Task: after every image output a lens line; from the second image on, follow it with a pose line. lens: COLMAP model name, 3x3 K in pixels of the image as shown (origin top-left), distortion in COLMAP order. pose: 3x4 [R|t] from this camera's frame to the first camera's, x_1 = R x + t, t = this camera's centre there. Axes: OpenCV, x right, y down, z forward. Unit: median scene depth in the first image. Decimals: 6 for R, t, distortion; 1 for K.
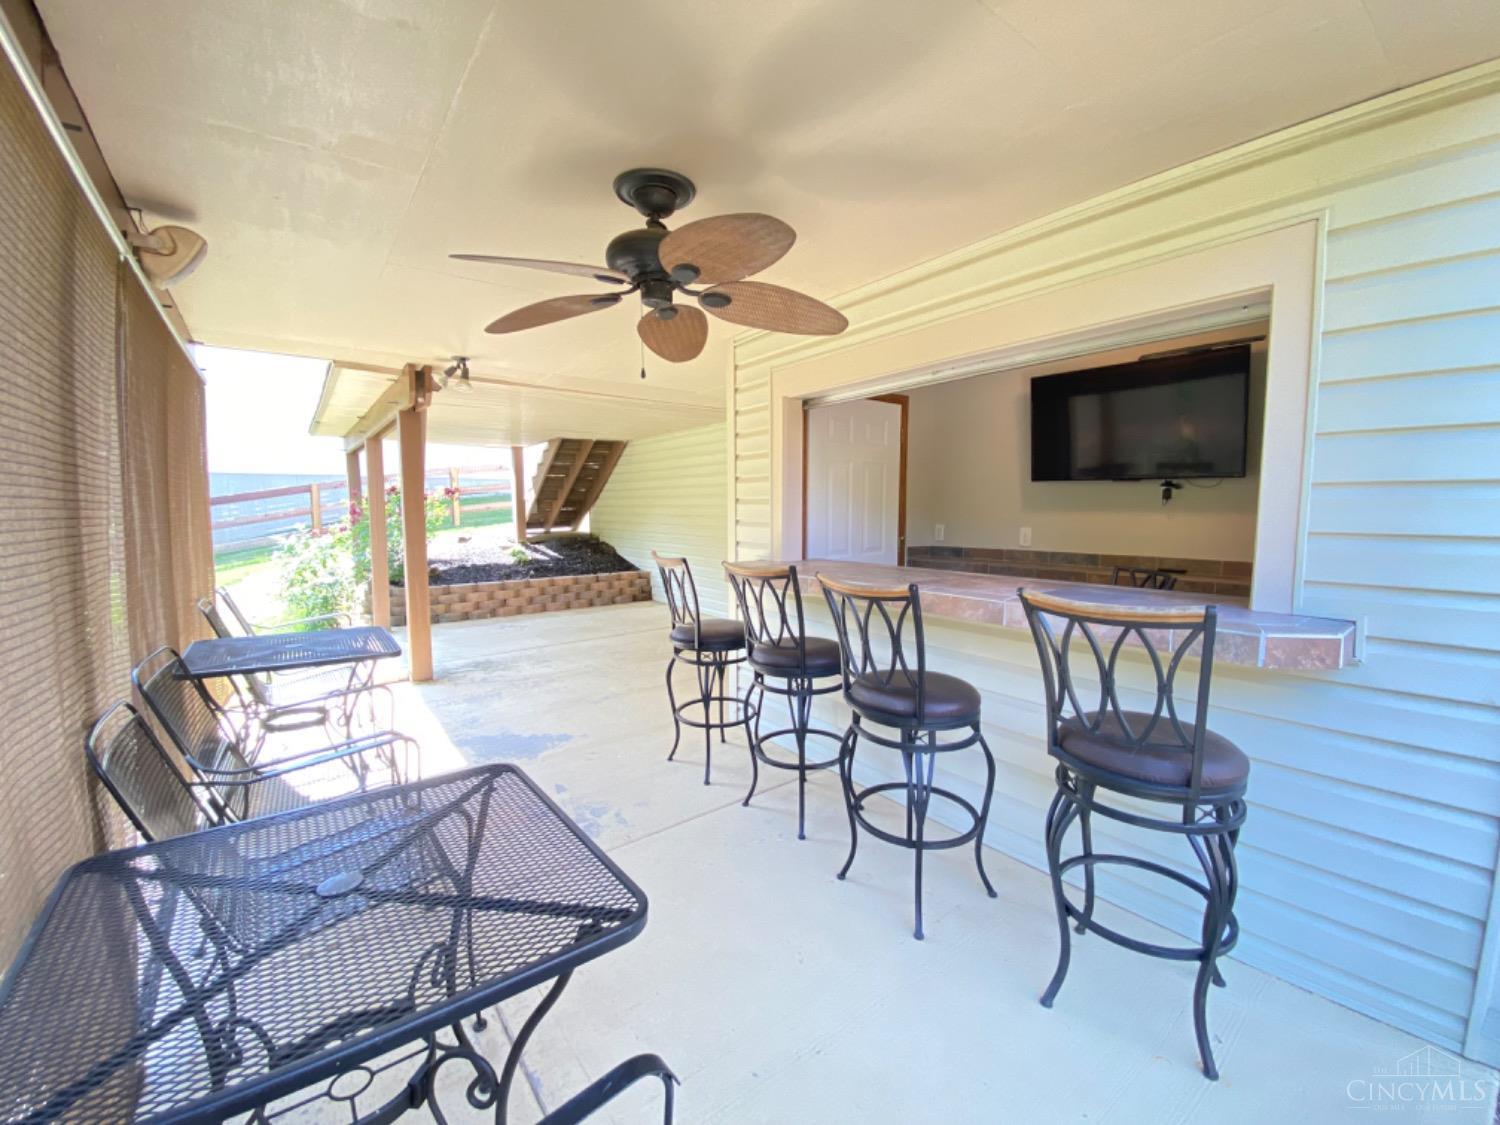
lens RADIAL K [[606.2, 0, 753.2], [0, 606.2, 561.9], [0, 0, 1]] dist [0.047702, -0.036154]
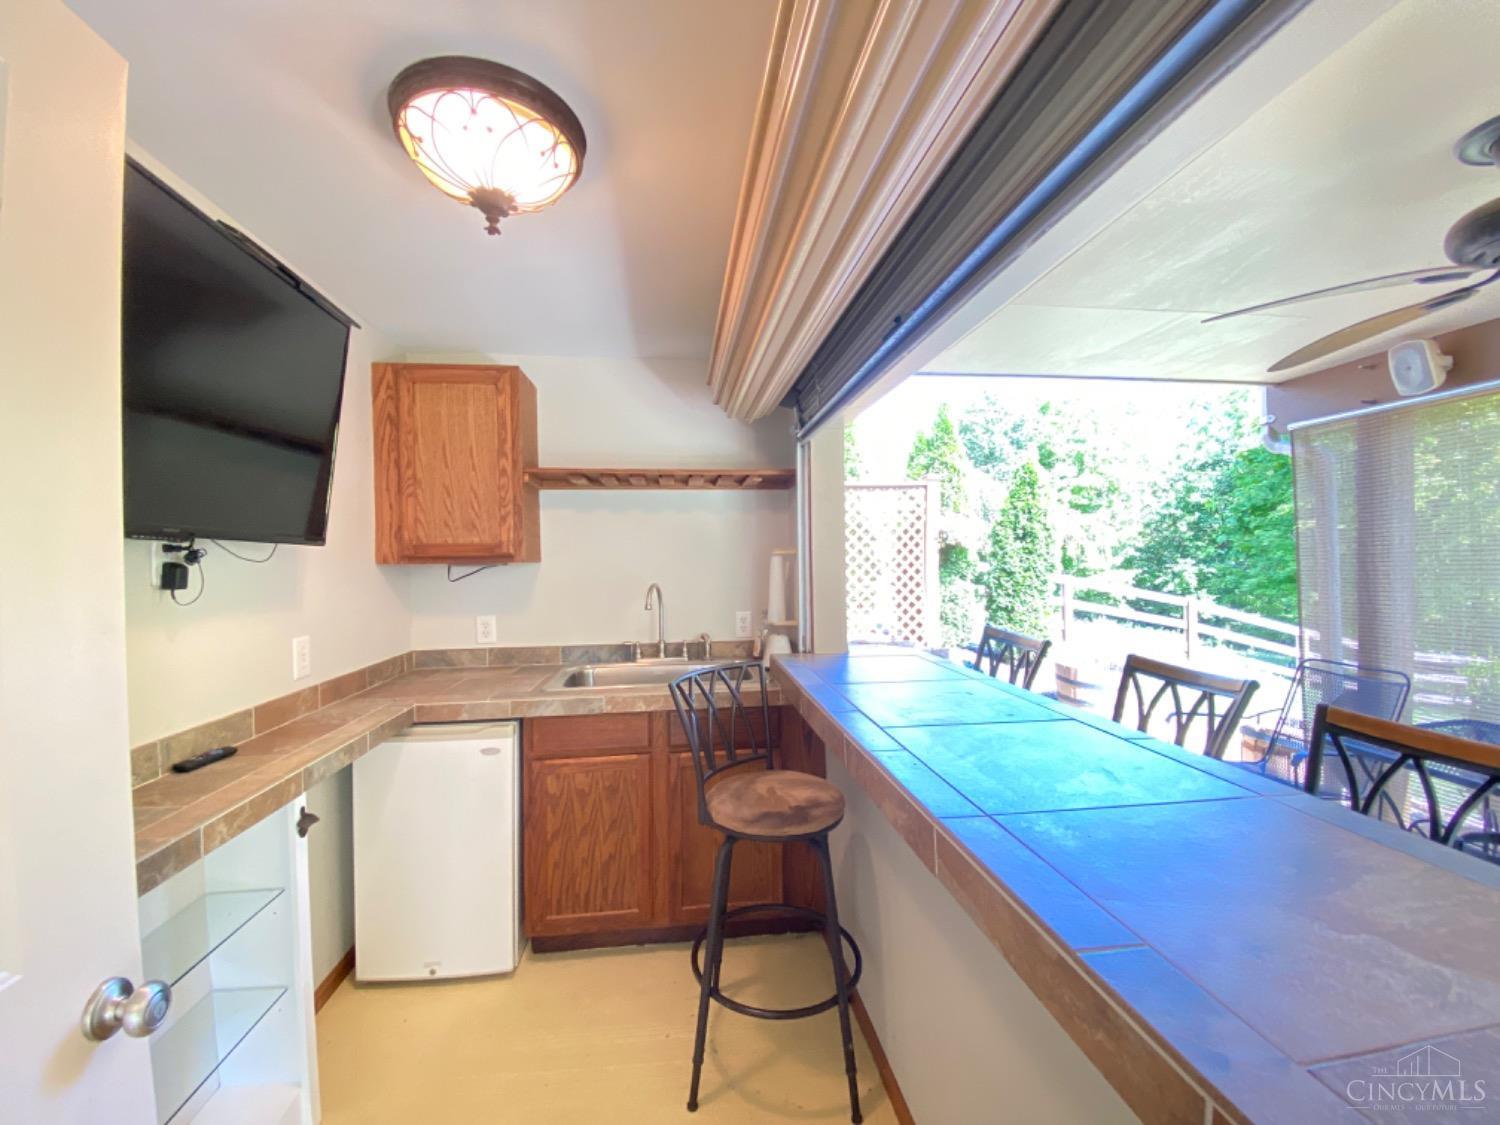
lens RADIAL K [[611.8, 0, 754.0], [0, 611.8, 561.6], [0, 0, 1]] dist [0.023052, -0.023082]
pose [[-0.864685, 0.018716, 0.501965, 0.089309], [0.067170, 0.994639, 0.078621, -0.073649], [-0.497803, 0.101699, -0.861307, 0.681343]]
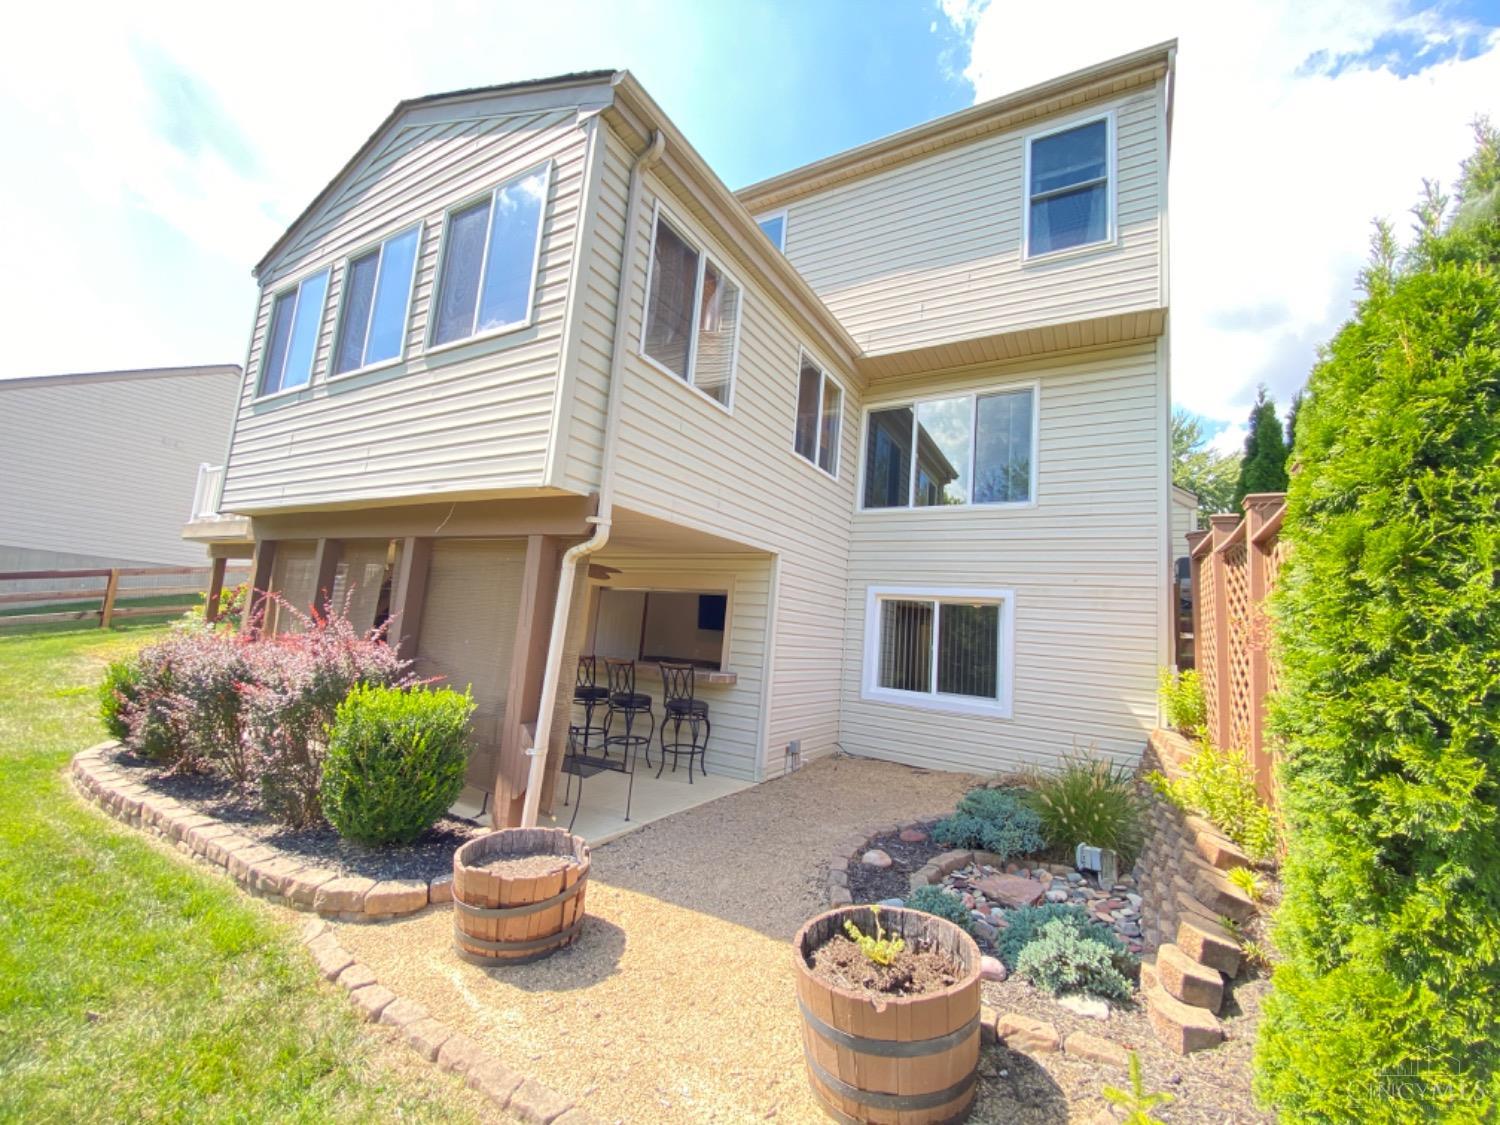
lens RADIAL K [[611.8, 0, 754.0], [0, 611.8, 561.6], [0, 0, 1]] dist [0.023052, -0.023082]
pose [[0.926223, 0.122919, 0.356374, -0.126614], [-0.049381, 0.976762, -0.208559, 0.052589], [-0.373728, 0.175574, 0.910769, -0.776645]]
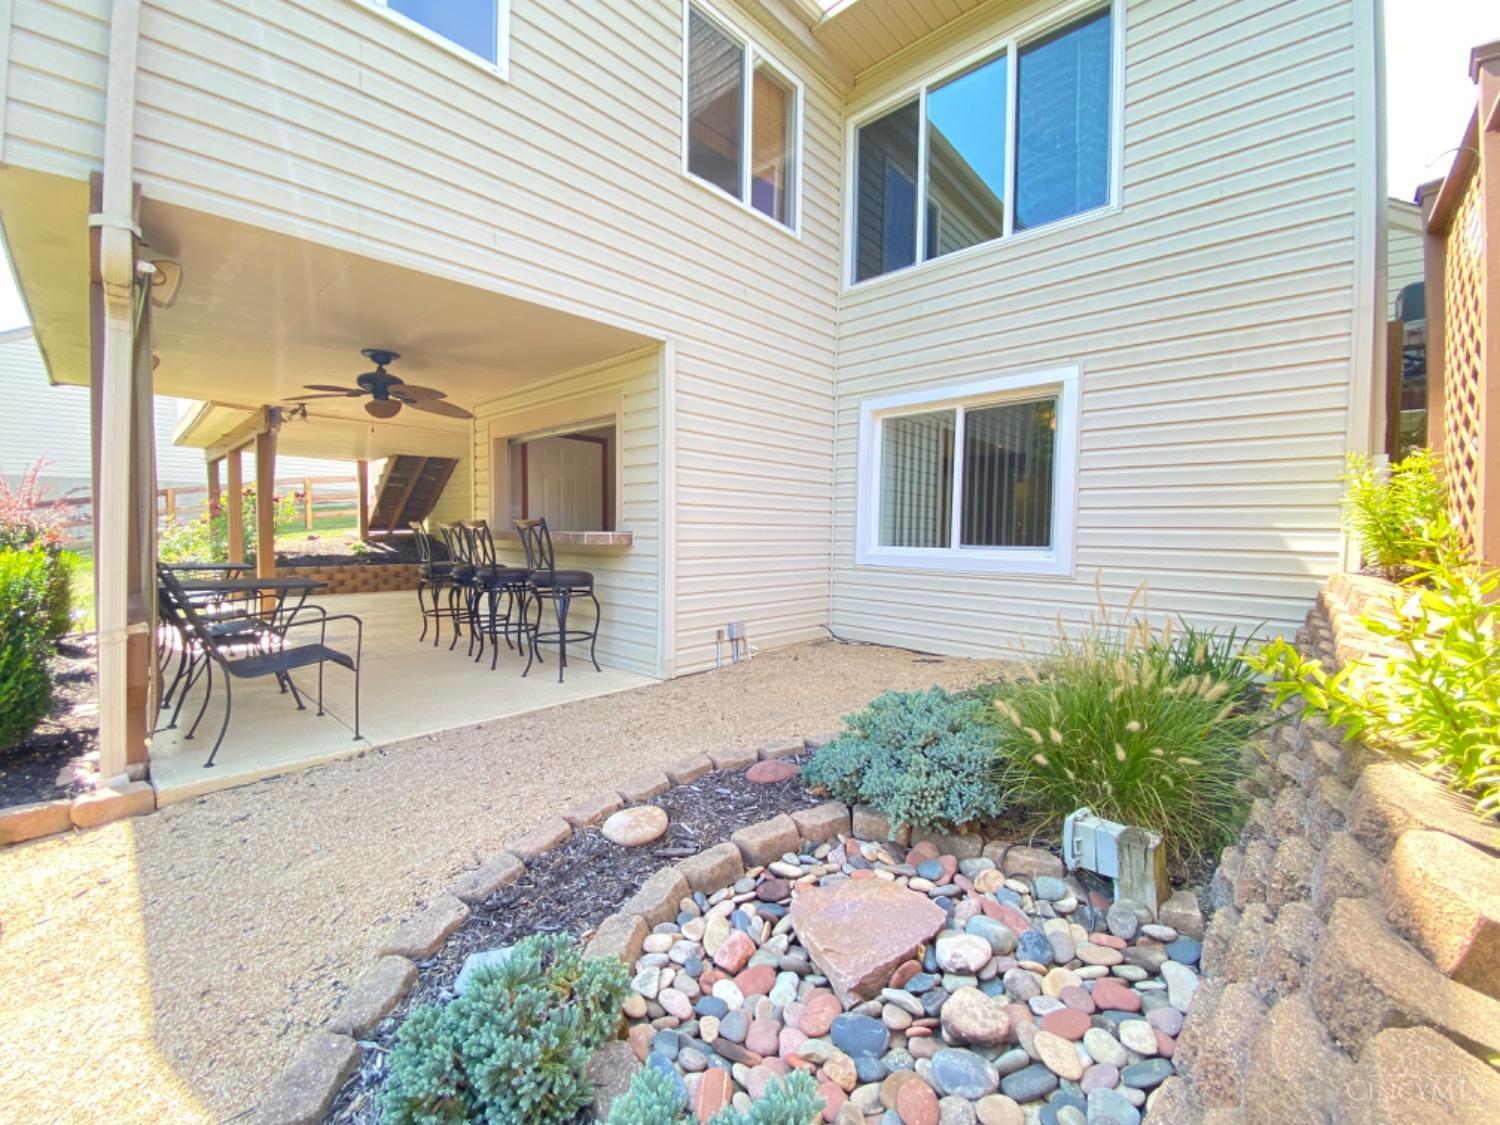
lens RADIAL K [[611.8, 0, 754.0], [0, 611.8, 561.6], [0, 0, 1]] dist [0.023052, -0.023082]
pose [[0.986926, 0.011968, 0.160729, 0.291249], [-0.005013, 0.999036, -0.043604, 0.094007], [-0.161096, 0.042228, 0.986035, -0.502224]]
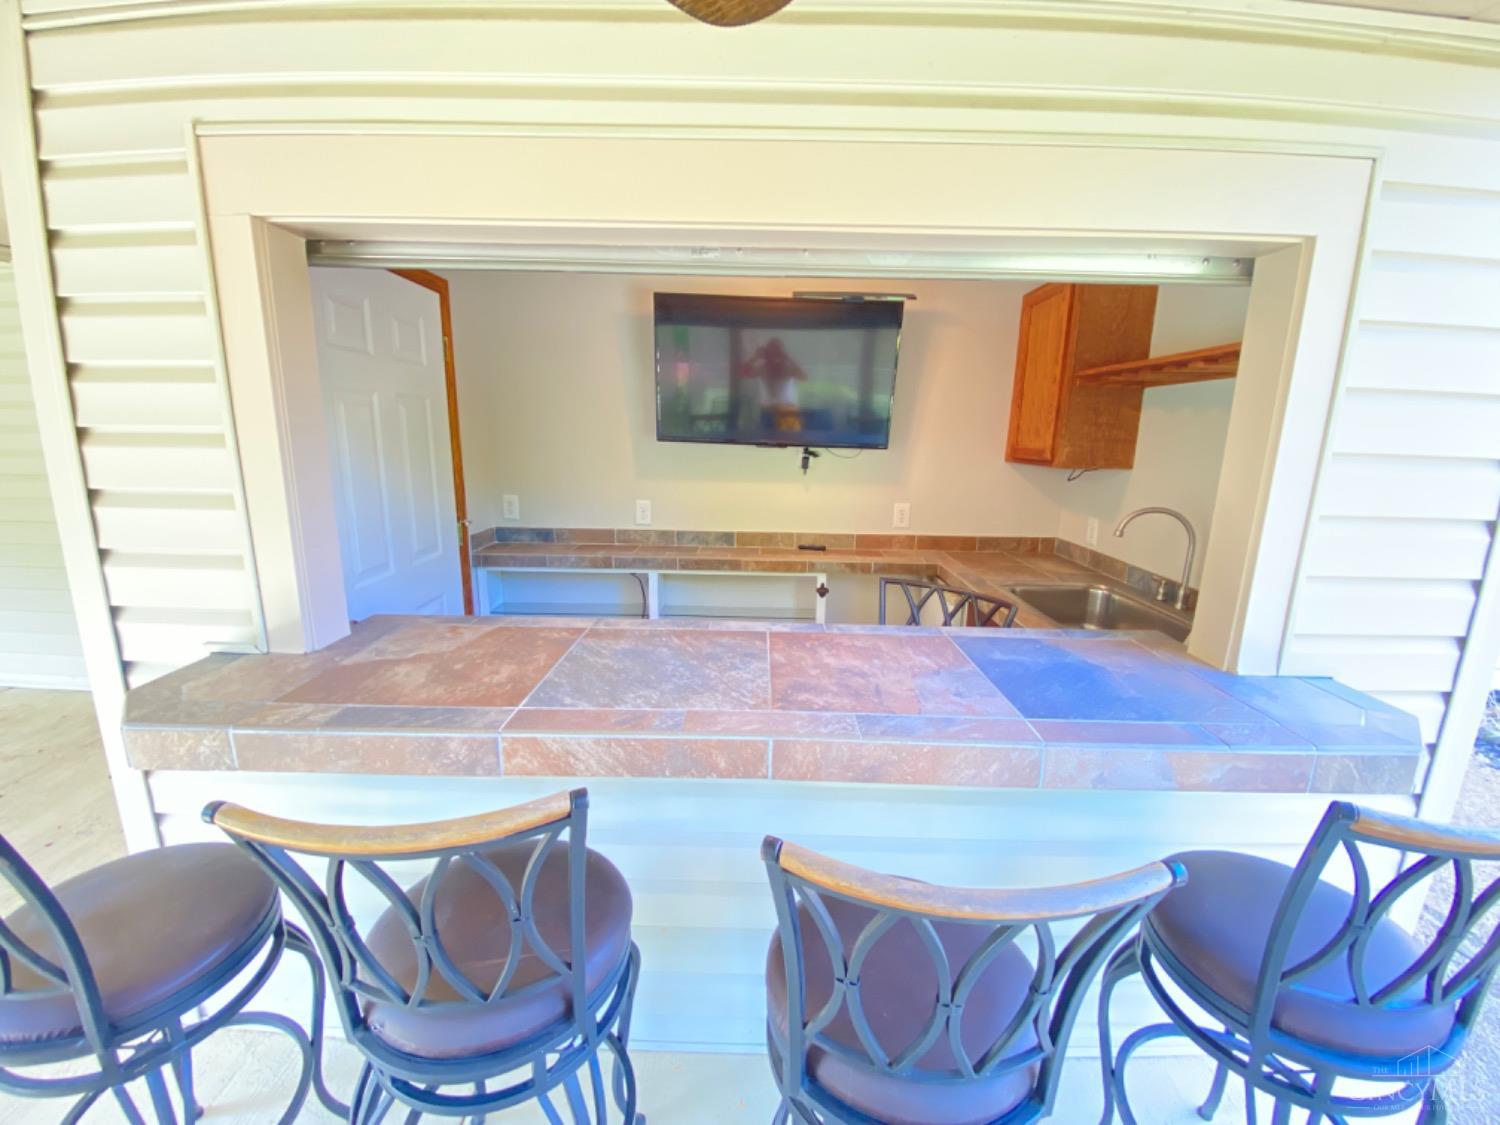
lens RADIAL K [[606.2, 0, 753.2], [0, 606.2, 561.9], [0, 0, 1]] dist [0.047702, -0.036154]
pose [[0.619784, -0.147290, 0.770827, -0.042843], [0.046804, 0.987419, 0.151043, -0.061942], [-0.783376, -0.057536, 0.618880, 0.299934]]
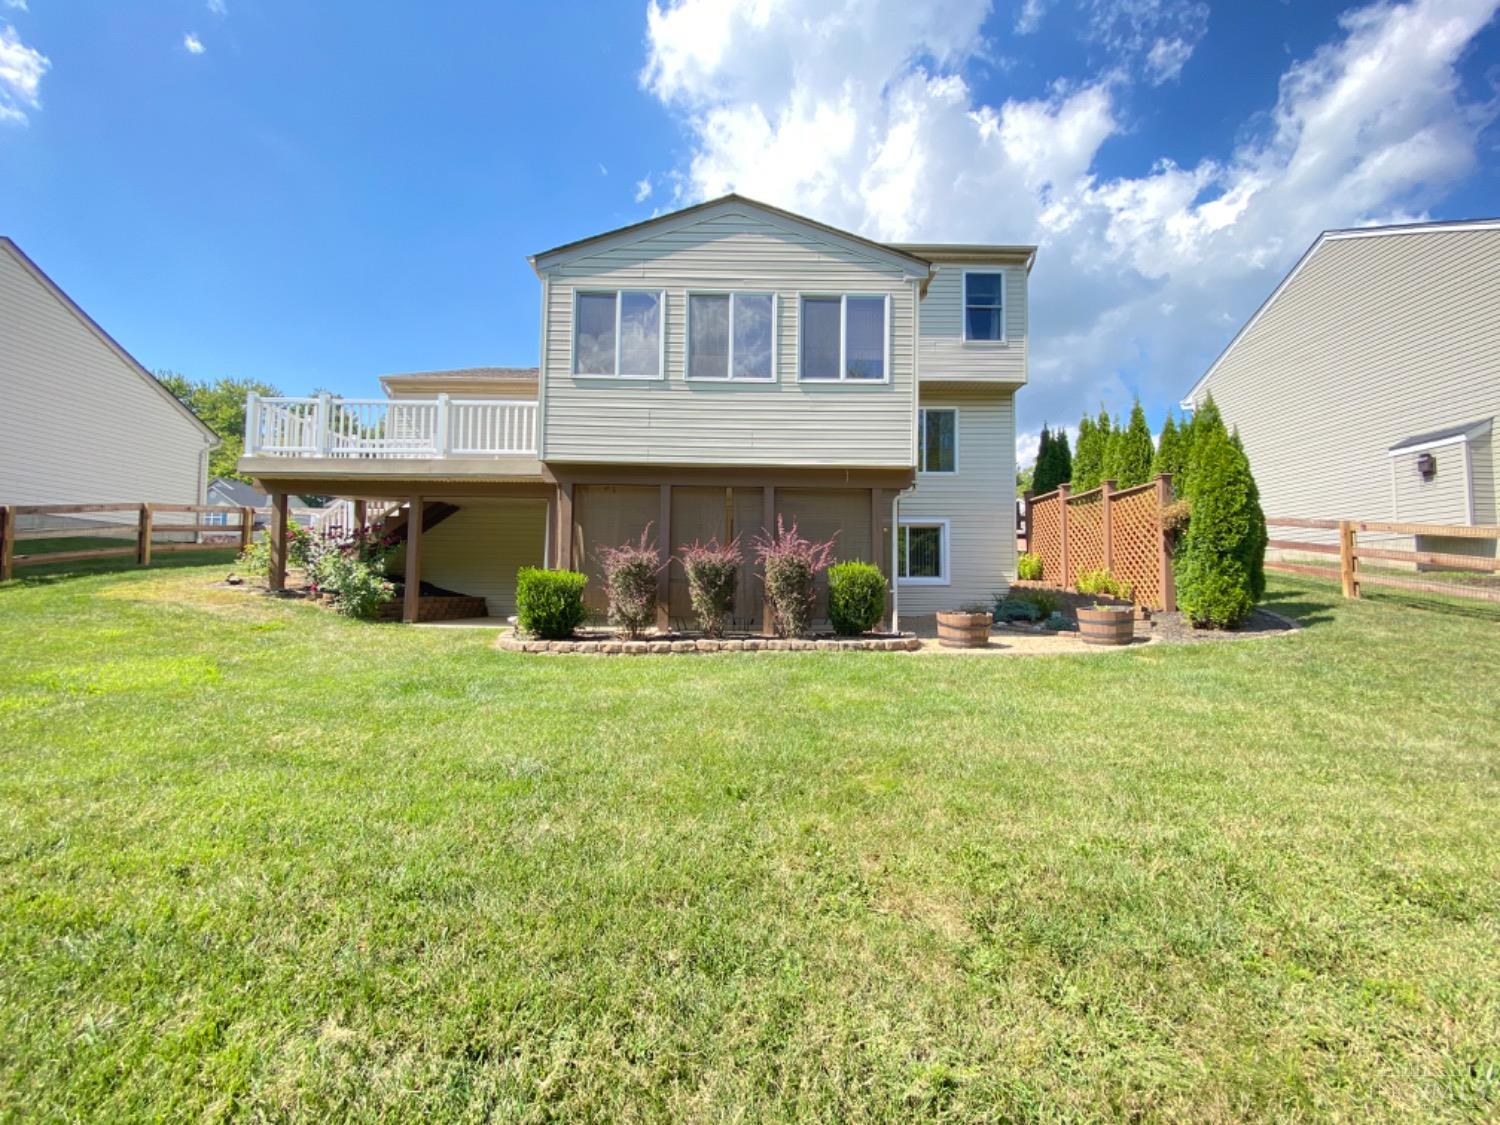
lens RADIAL K [[611.8, 0, 754.0], [0, 611.8, 561.6], [0, 0, 1]] dist [0.023052, -0.023082]
pose [[0.611258, 0.060514, 0.789114, -1.438831], [0.053542, 0.991626, -0.117518, 0.216001], [-0.789618, 0.114085, 0.602900, -0.644303]]
